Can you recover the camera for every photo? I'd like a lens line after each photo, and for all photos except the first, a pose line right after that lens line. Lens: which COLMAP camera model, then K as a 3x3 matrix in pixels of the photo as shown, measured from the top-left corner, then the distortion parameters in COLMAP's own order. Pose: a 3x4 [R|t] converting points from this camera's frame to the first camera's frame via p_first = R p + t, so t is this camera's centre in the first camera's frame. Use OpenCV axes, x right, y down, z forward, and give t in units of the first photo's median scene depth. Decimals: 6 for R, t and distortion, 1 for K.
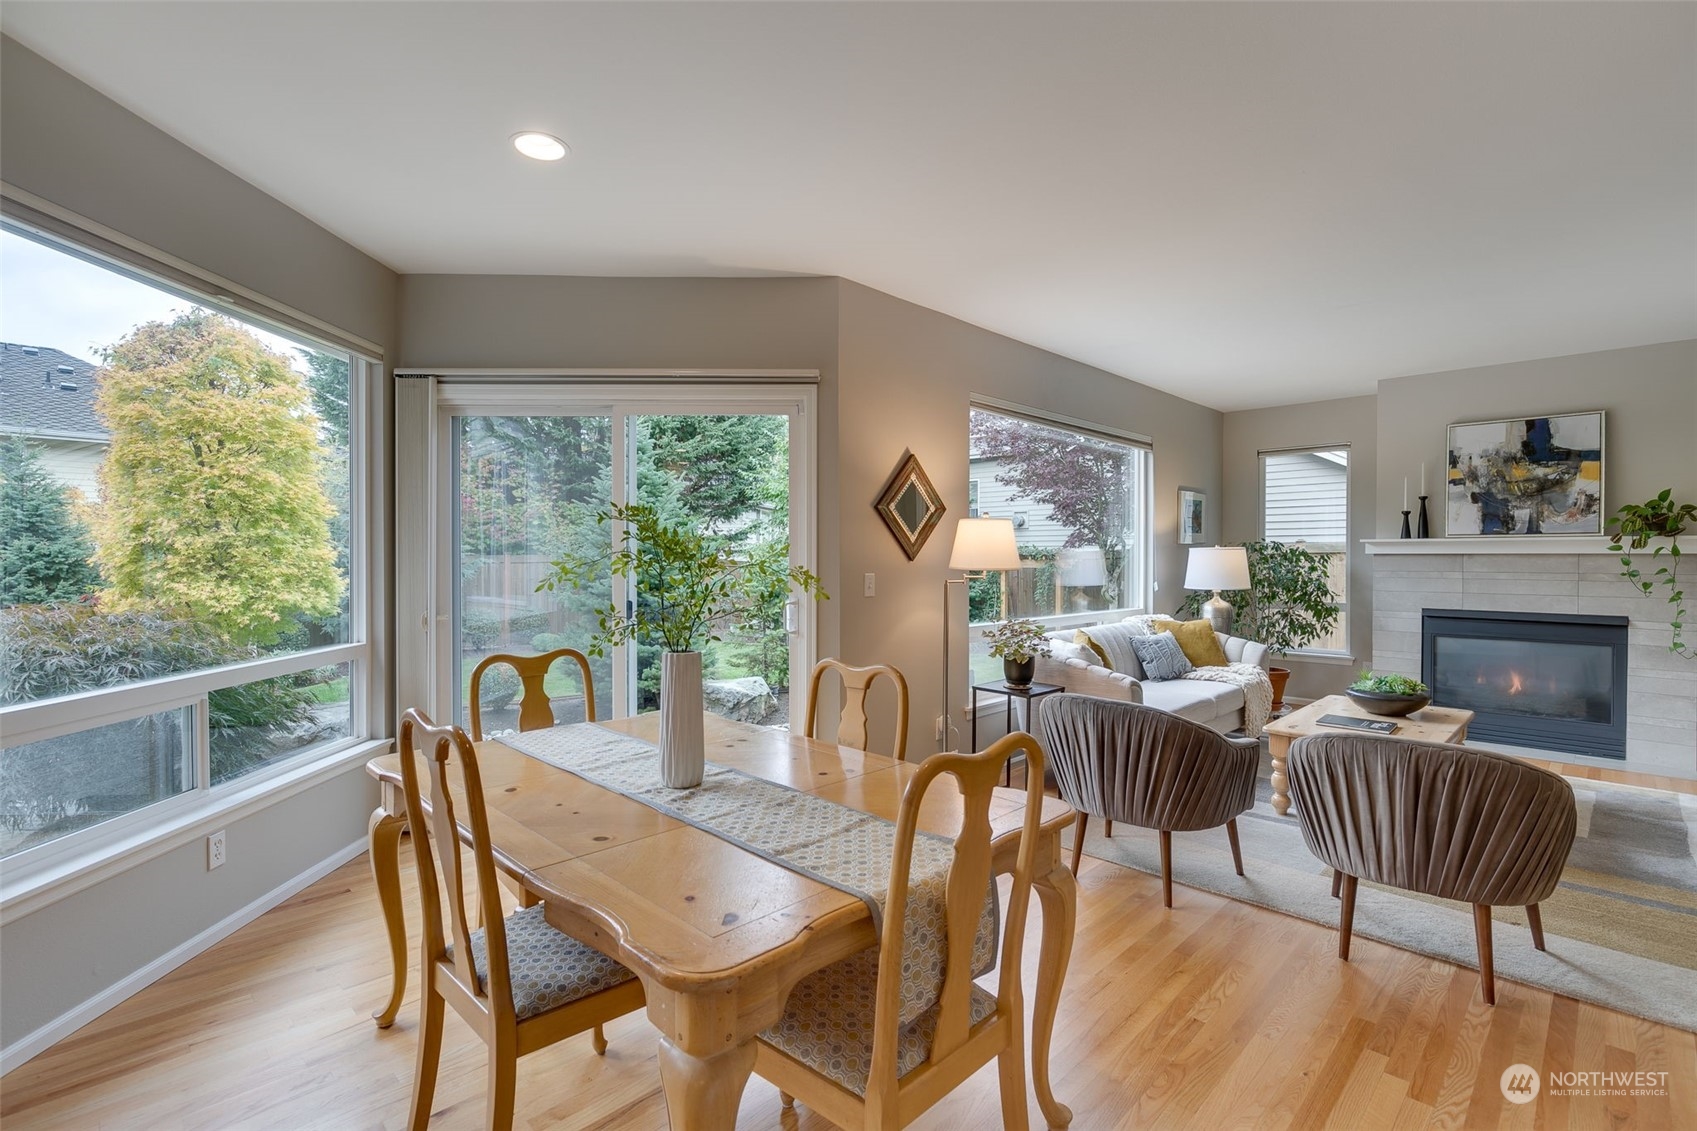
lens RADIAL K [[774.1, 0, 850.6], [0, 774.1, 558.4], [0, 0, 1]] dist [0.001889, 0.000215]
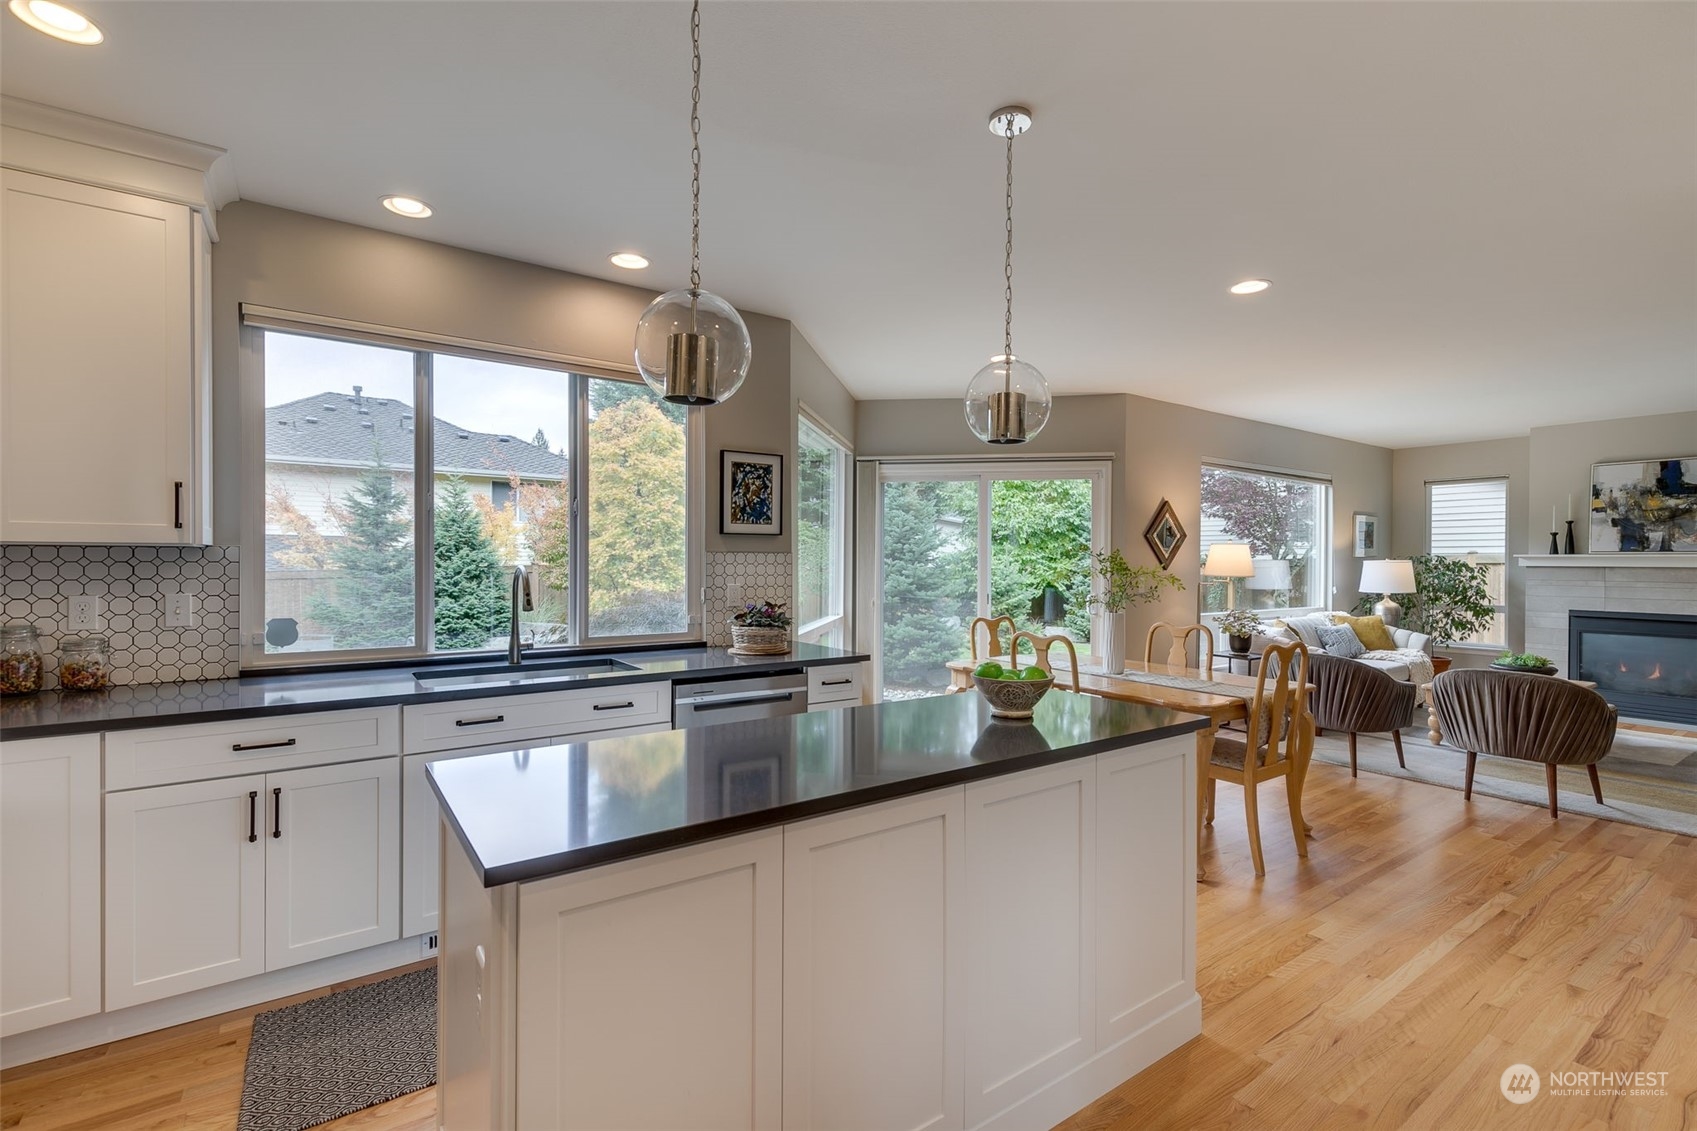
lens RADIAL K [[754.6, 0, 845.3], [0, 754.6, 561.2], [0, 0, 1]] dist [0.002544, 0.000305]
pose [[0.983873, 0.004650, -0.178806, -0.201993], [-0.005125, 0.999984, -0.002197, -0.005782], [0.178793, 0.003078, 0.983882, -0.424978]]
